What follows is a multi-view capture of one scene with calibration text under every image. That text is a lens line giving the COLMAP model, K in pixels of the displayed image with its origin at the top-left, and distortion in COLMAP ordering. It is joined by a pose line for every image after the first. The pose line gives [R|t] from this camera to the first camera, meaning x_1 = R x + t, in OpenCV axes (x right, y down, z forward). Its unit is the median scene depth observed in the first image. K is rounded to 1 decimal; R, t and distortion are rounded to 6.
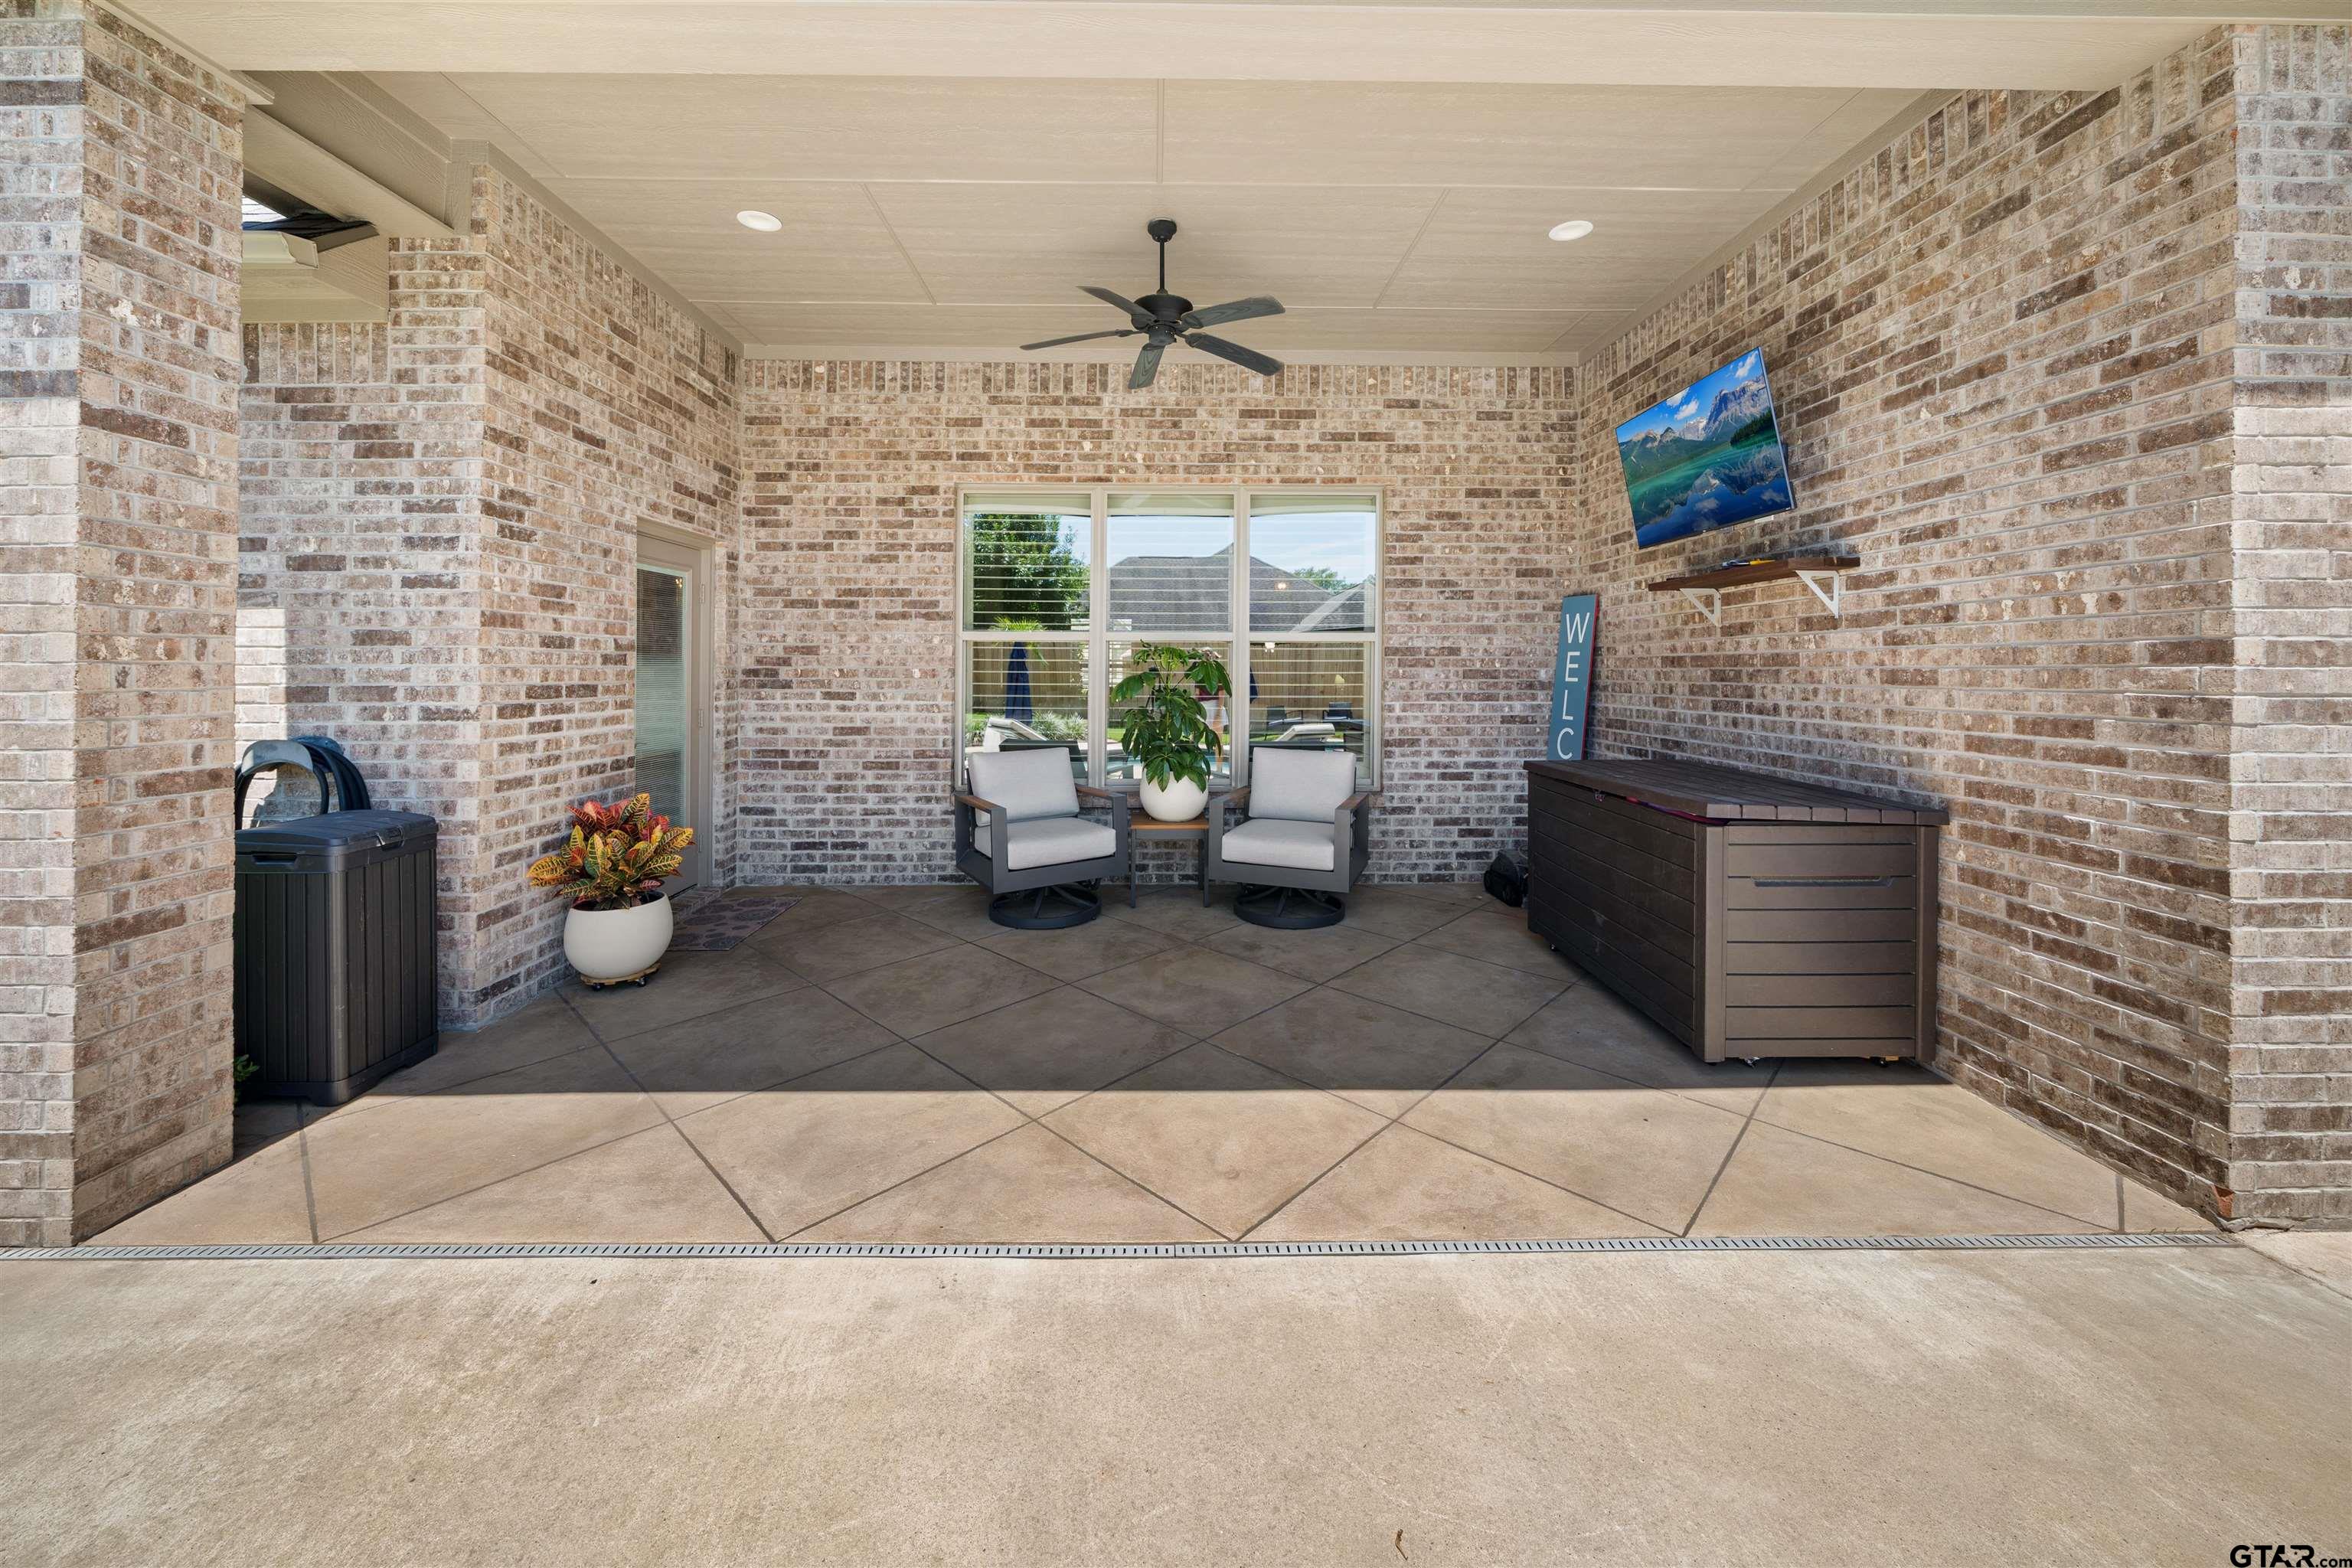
lens RADIAL K [[823.1, 0, 1172.6], [0, 823.1, 673.6], [0, 0, 1]] dist [-0.003009, -0.000143]
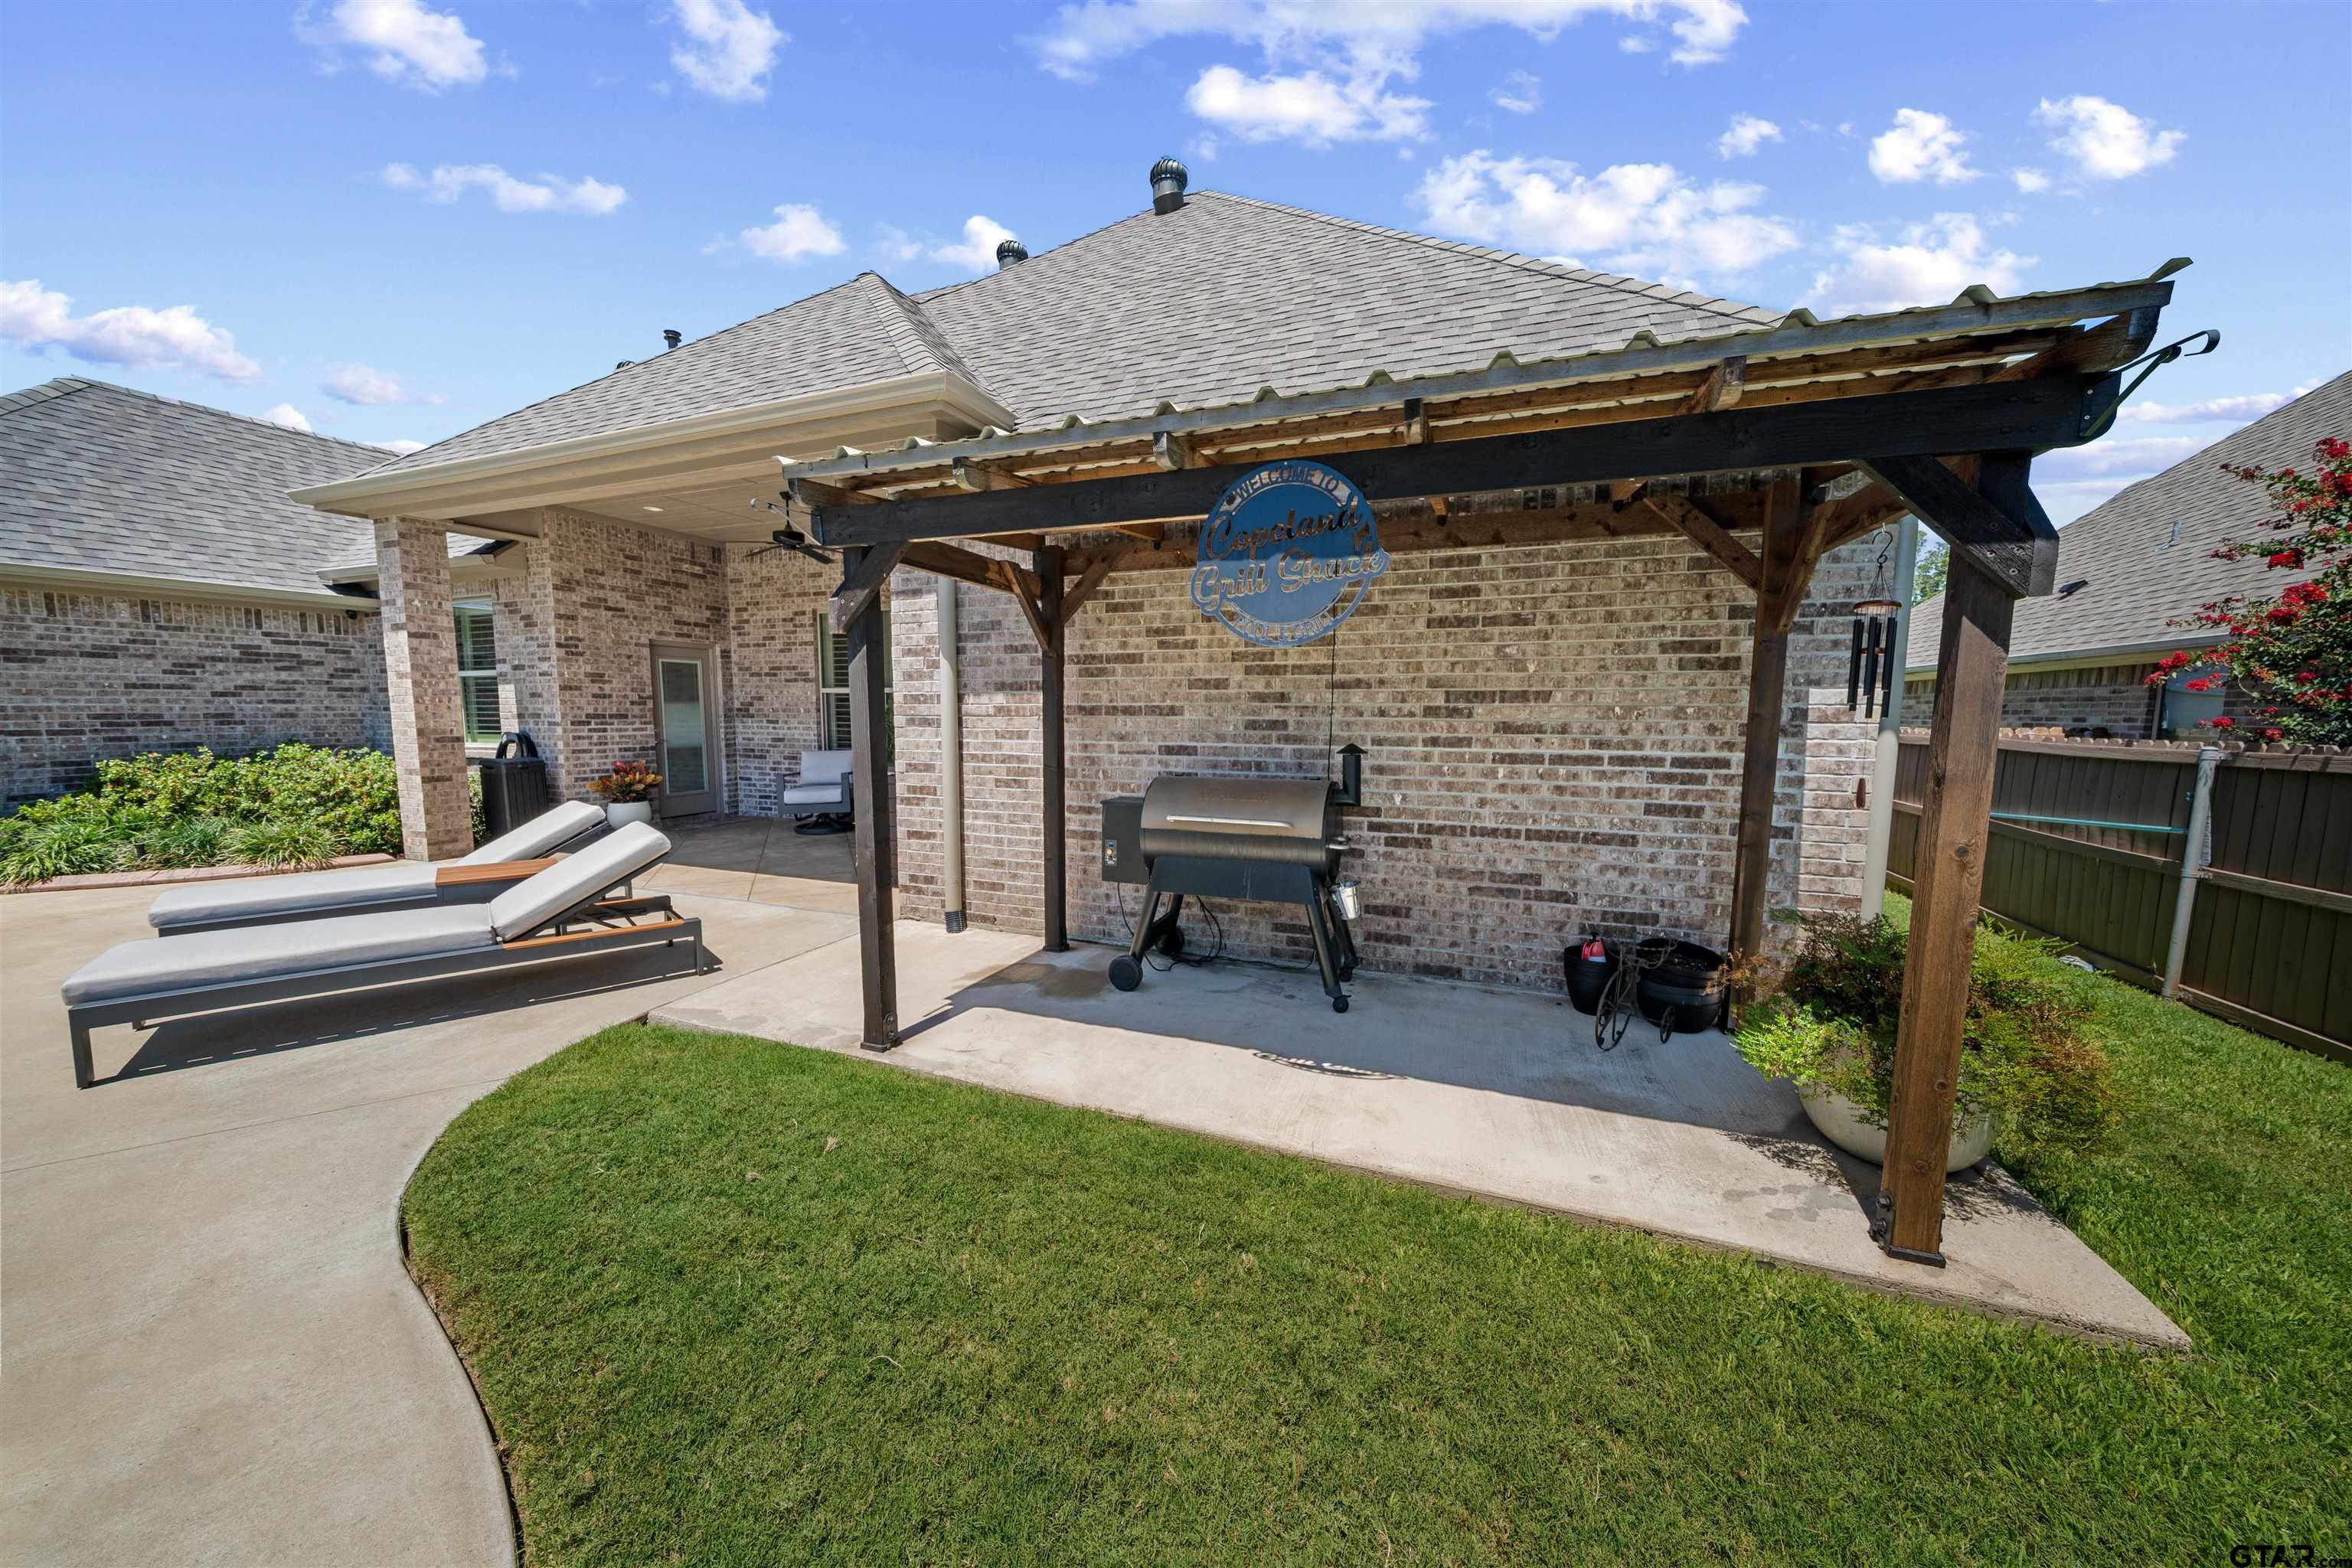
lens RADIAL K [[823.1, 0, 1242.9], [0, 823.1, 806.9], [0, 0, 1]] dist [-0.003009, -0.000143]
pose [[0.930849, 0.044257, -0.362713, 2.165228], [-0.005354, 0.994184, 0.107566, 0.018616], [0.365364, -0.098185, 0.925672, -0.678408]]
